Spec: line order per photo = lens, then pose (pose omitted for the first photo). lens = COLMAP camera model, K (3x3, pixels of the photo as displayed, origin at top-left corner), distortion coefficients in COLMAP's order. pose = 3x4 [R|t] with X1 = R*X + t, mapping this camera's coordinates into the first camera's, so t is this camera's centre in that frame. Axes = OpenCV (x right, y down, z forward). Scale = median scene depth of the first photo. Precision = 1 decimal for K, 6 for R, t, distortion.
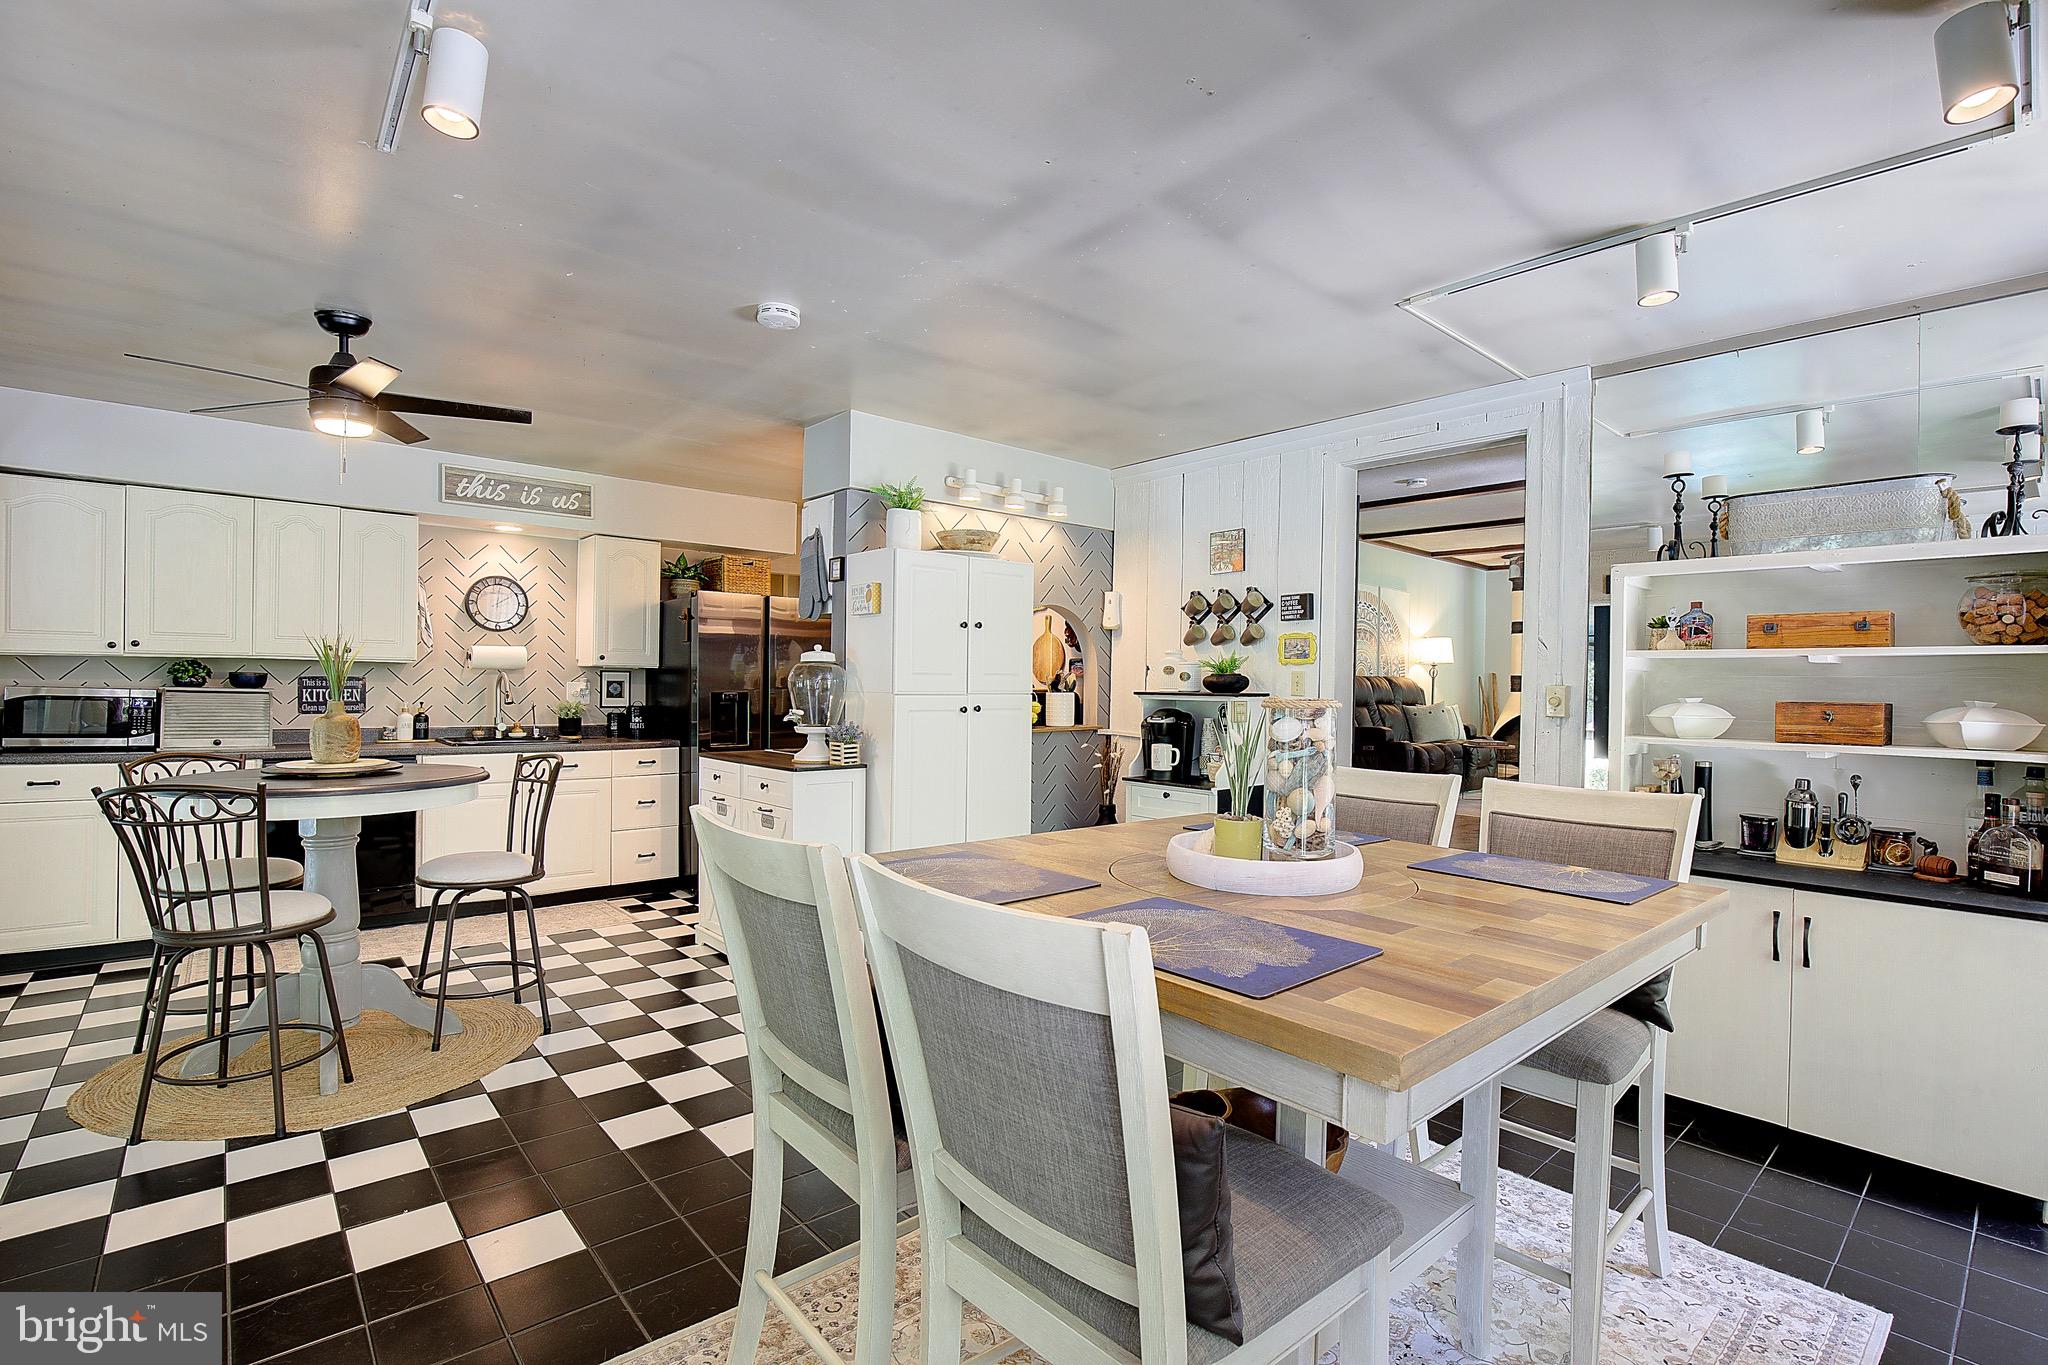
lens RADIAL K [[959.5, 0, 1038.7], [0, 959.5, 687.5], [0, 0, 1]] dist [-0.026037, 0.008444]
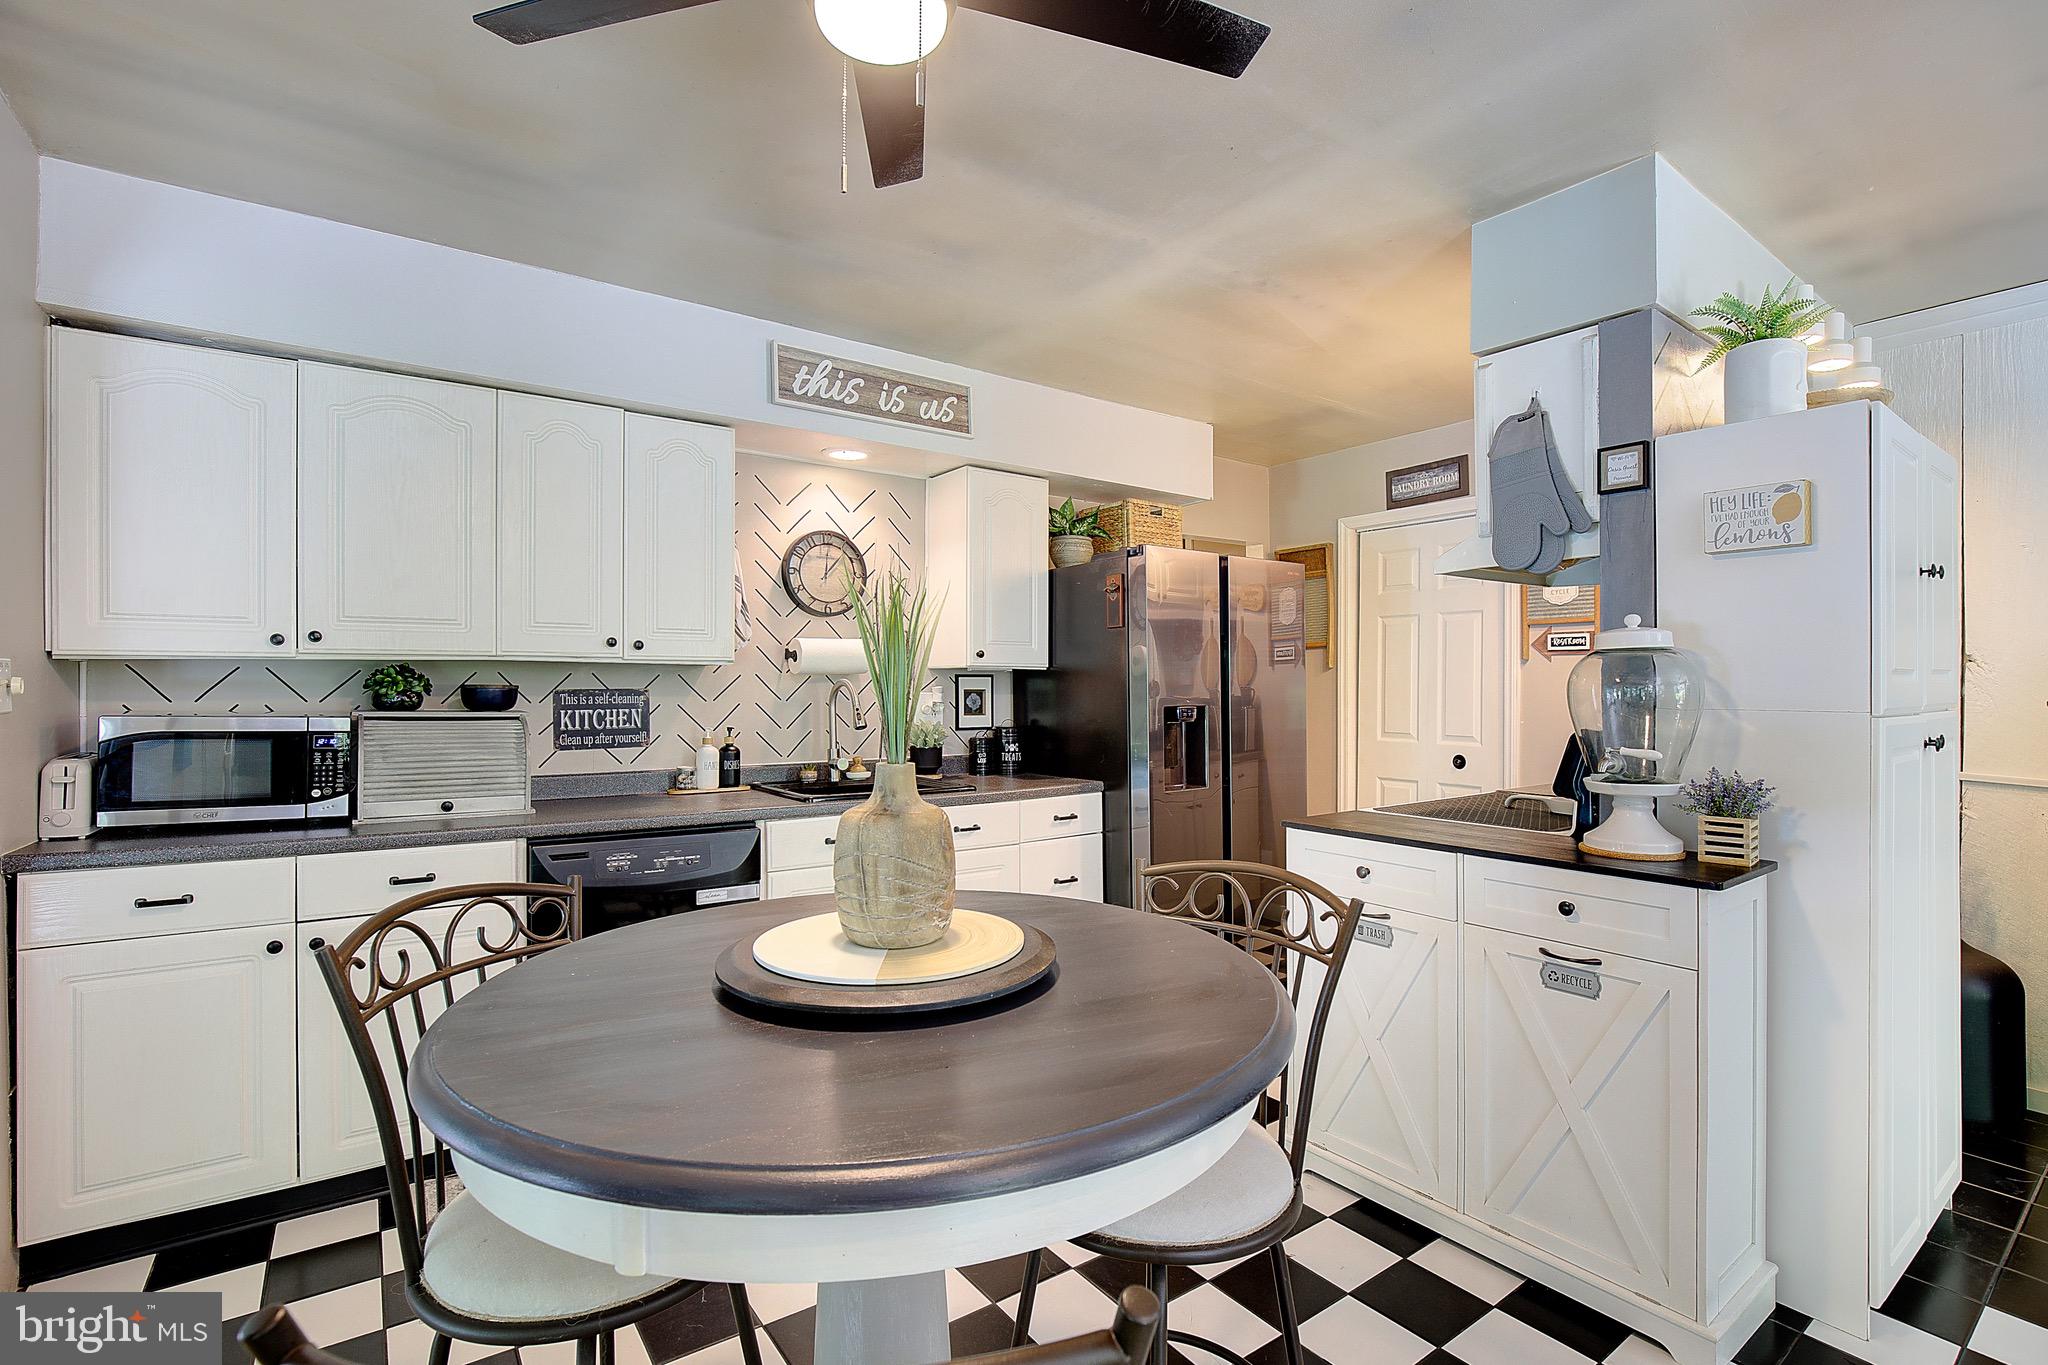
lens RADIAL K [[953.3, 0, 1048.6], [0, 953.3, 690.3], [0, 0, 1]] dist [-0.023415, 0.001124]
pose [[0.996923, -0.012147, -0.077435, -0.399283], [0.012308, 0.999923, 0.001606, -0.008152], [0.077410, -0.002554, 0.996996, 0.395691]]
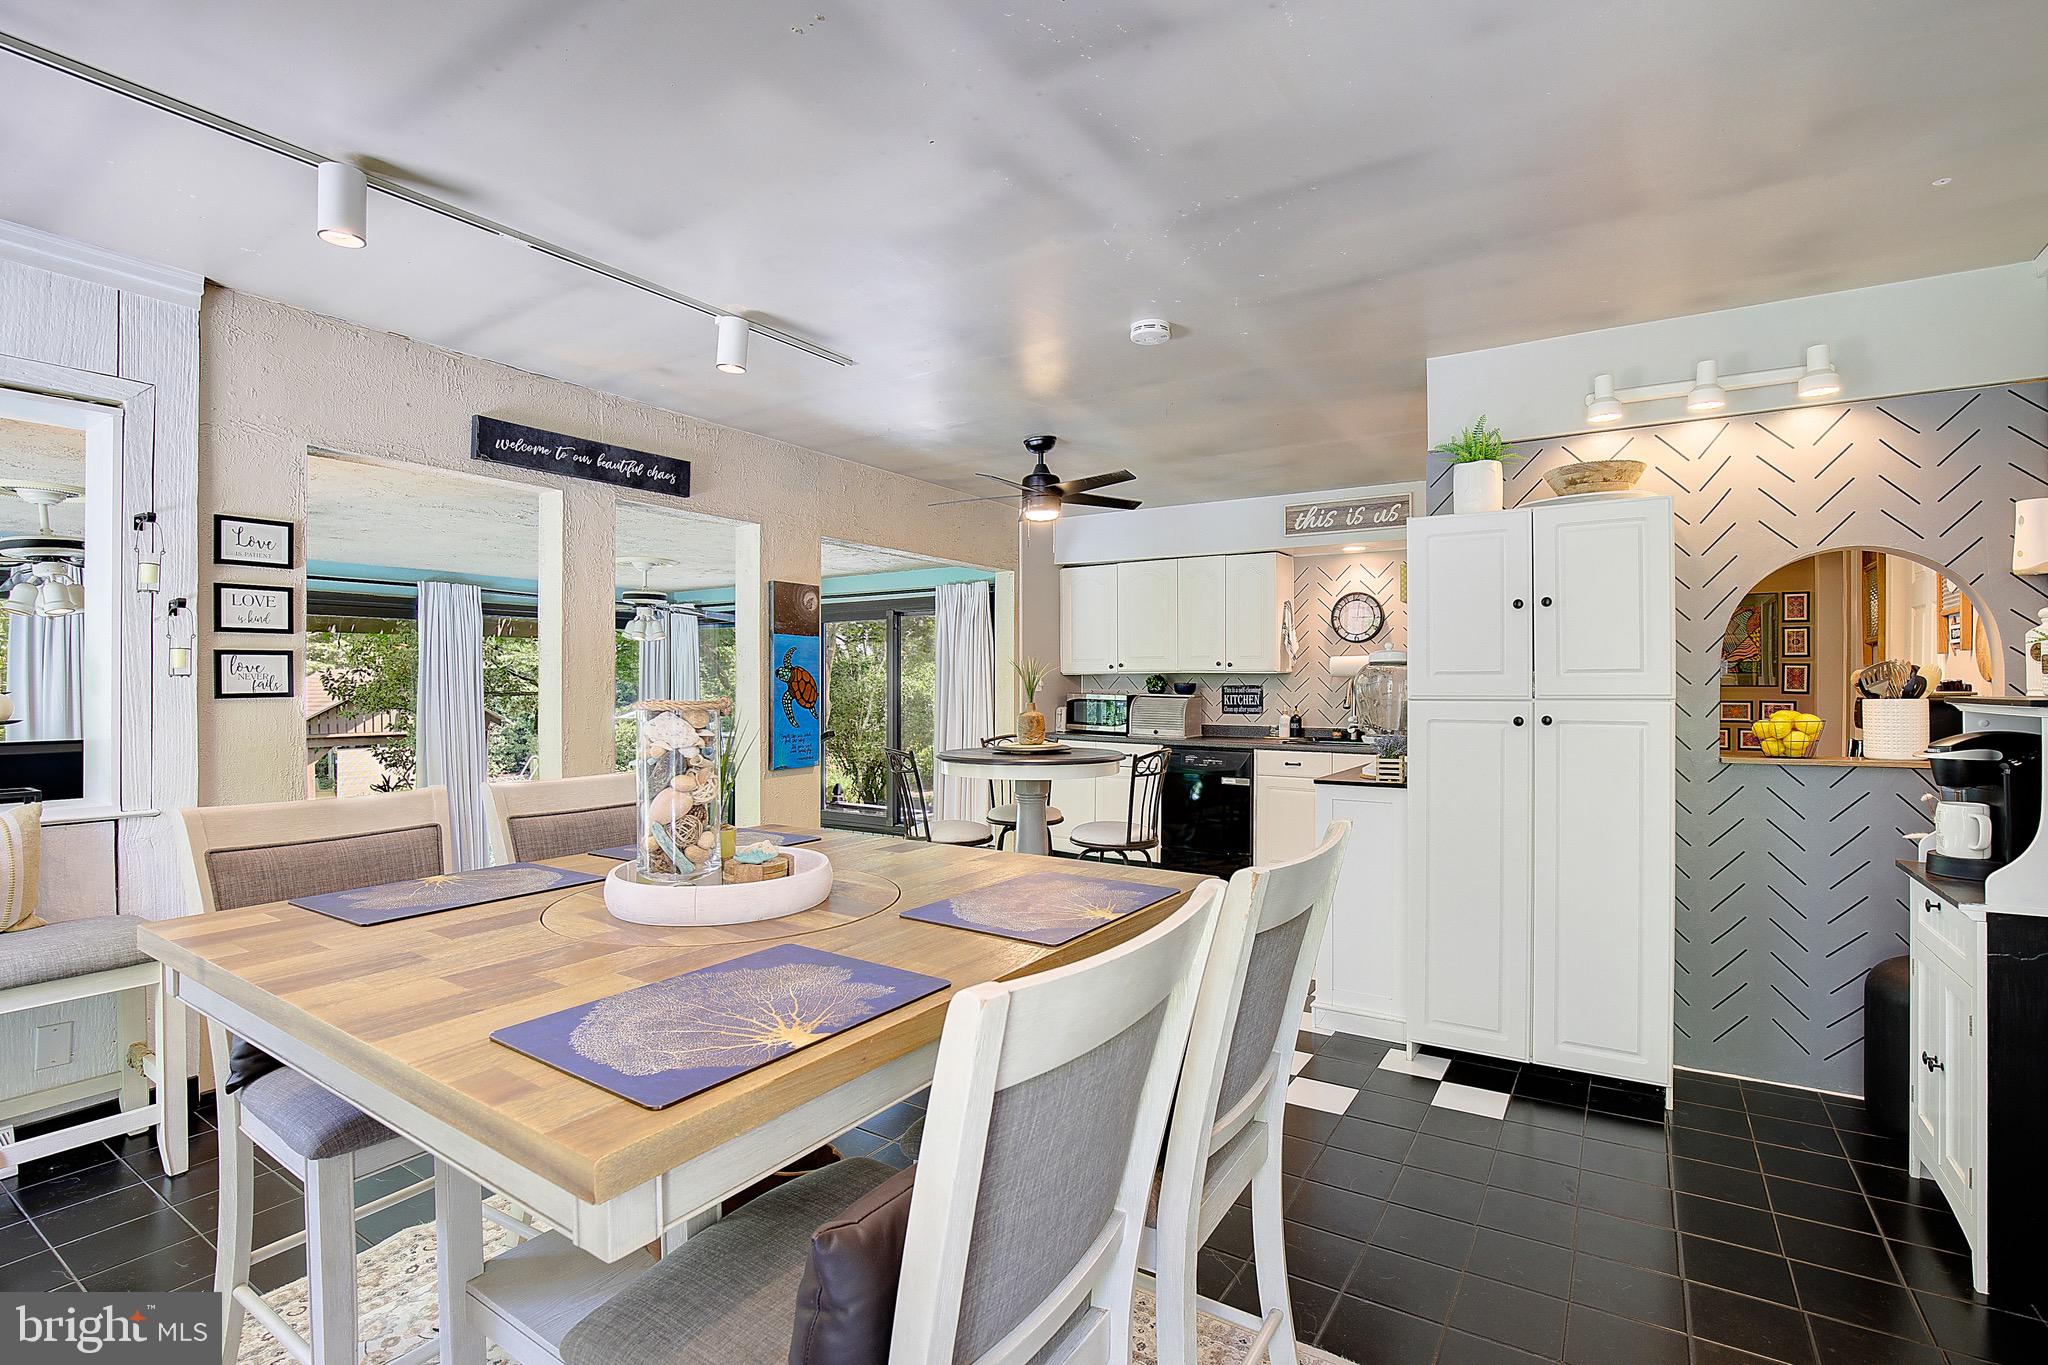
lens RADIAL K [[946.2, 0, 1028.4], [0, 946.2, 680.7], [0, 0, 1]] dist [-0.004825, 0.000505]
pose [[0.272192, -0.016149, -0.962108, 0.412430], [-0.000607, 0.999856, -0.016955, 0.004152], [0.962243, 0.005199, 0.272143, 0.365345]]
